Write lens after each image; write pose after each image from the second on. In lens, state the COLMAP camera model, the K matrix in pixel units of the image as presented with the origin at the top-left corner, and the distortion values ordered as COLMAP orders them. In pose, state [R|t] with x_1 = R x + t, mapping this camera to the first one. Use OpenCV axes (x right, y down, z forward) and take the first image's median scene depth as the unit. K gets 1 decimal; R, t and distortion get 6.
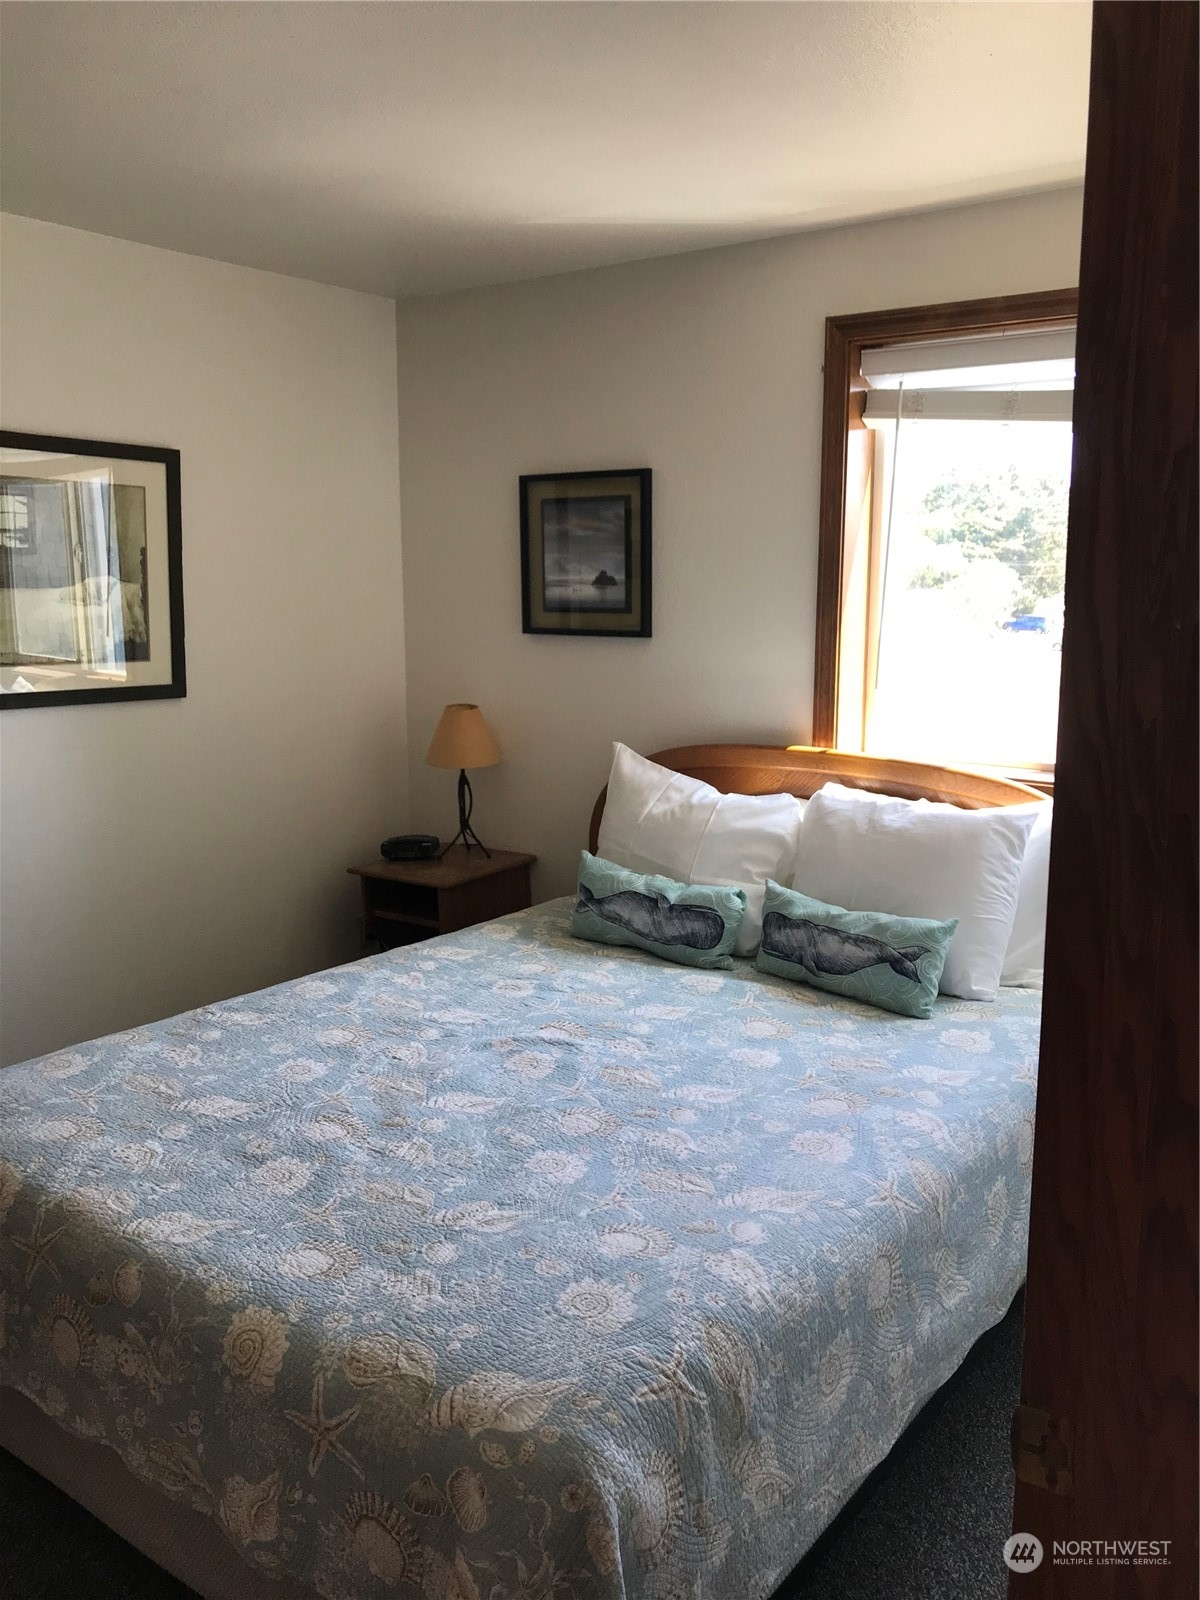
lens RADIAL K [[1325.0, 0, 600.9], [0, 1325.0, 773.0], [0, 0, 1]] dist [0.126104, -0.287396]
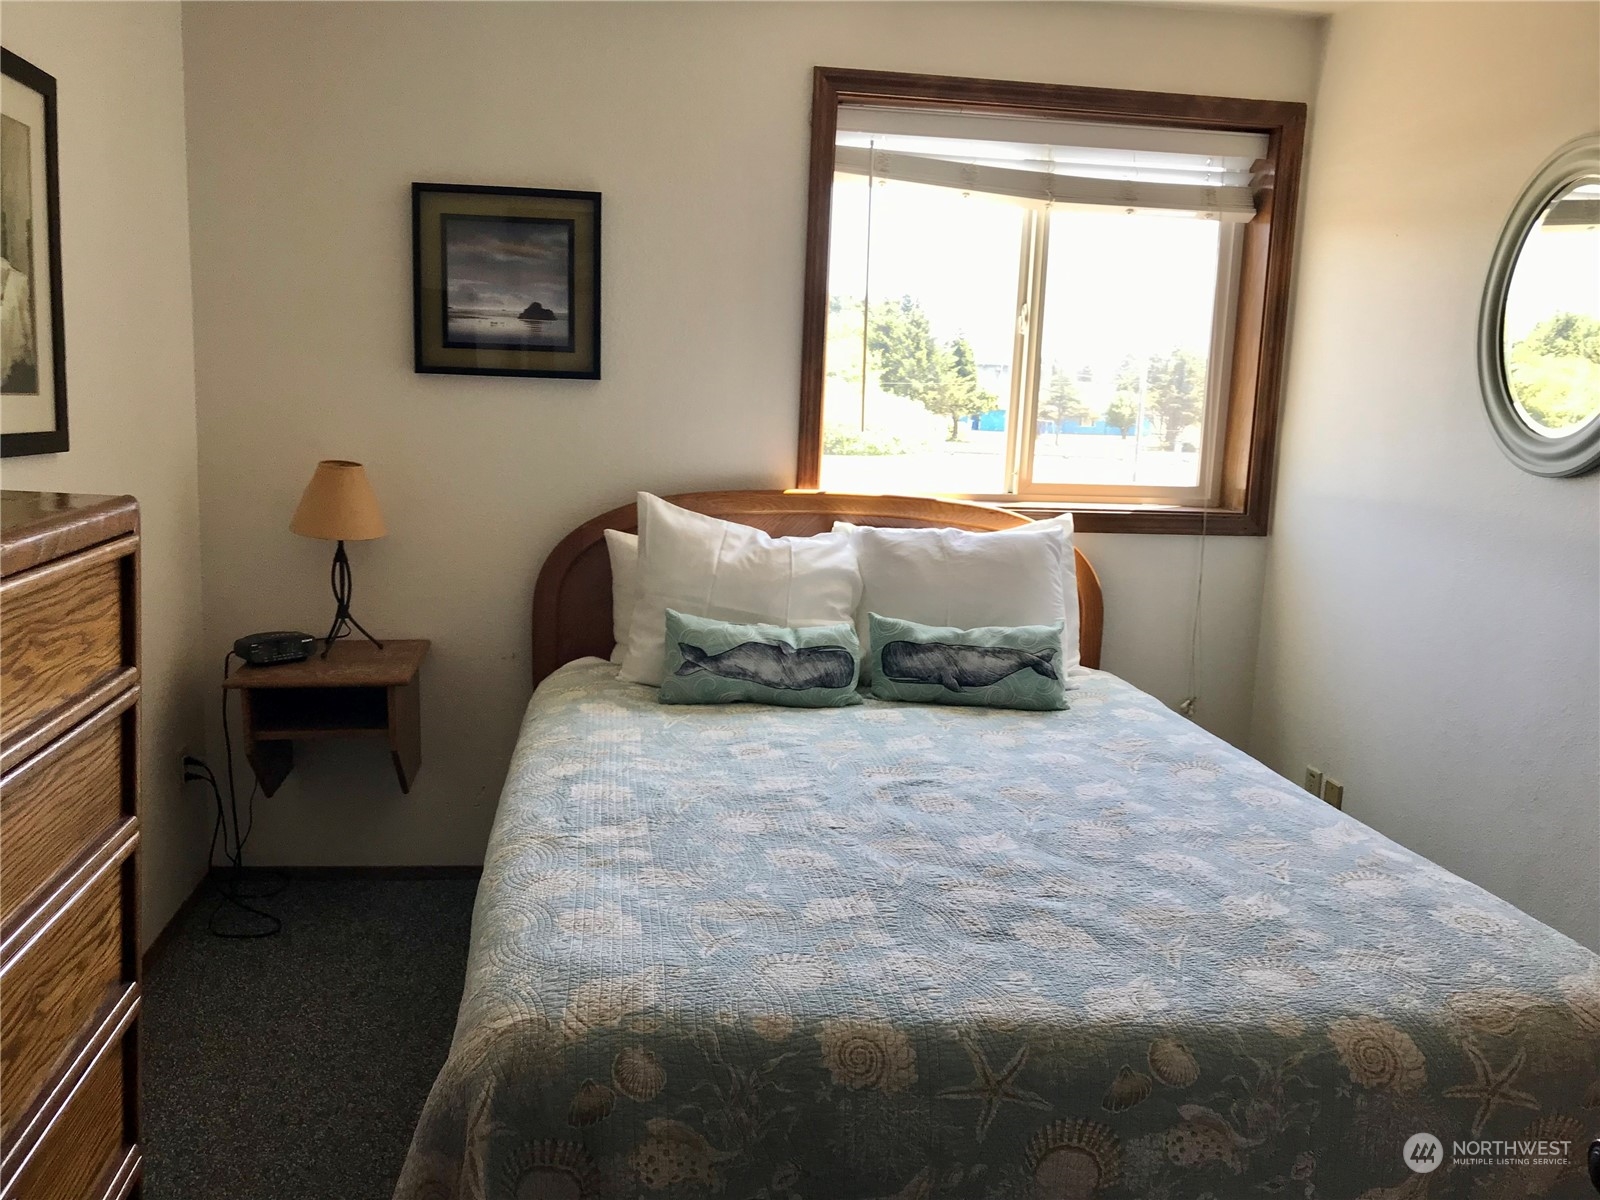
lens RADIAL K [[1317.9, 0, 778.7], [0, 1317.9, 603.0], [0, 0, 1]] dist [0.050727, -0.064797]
pose [[0.704160, -0.093071, 0.703915, -0.645736], [0.070562, 0.995637, 0.061056, 0.005260], [-0.706526, 0.006676, 0.707655, 0.327257]]
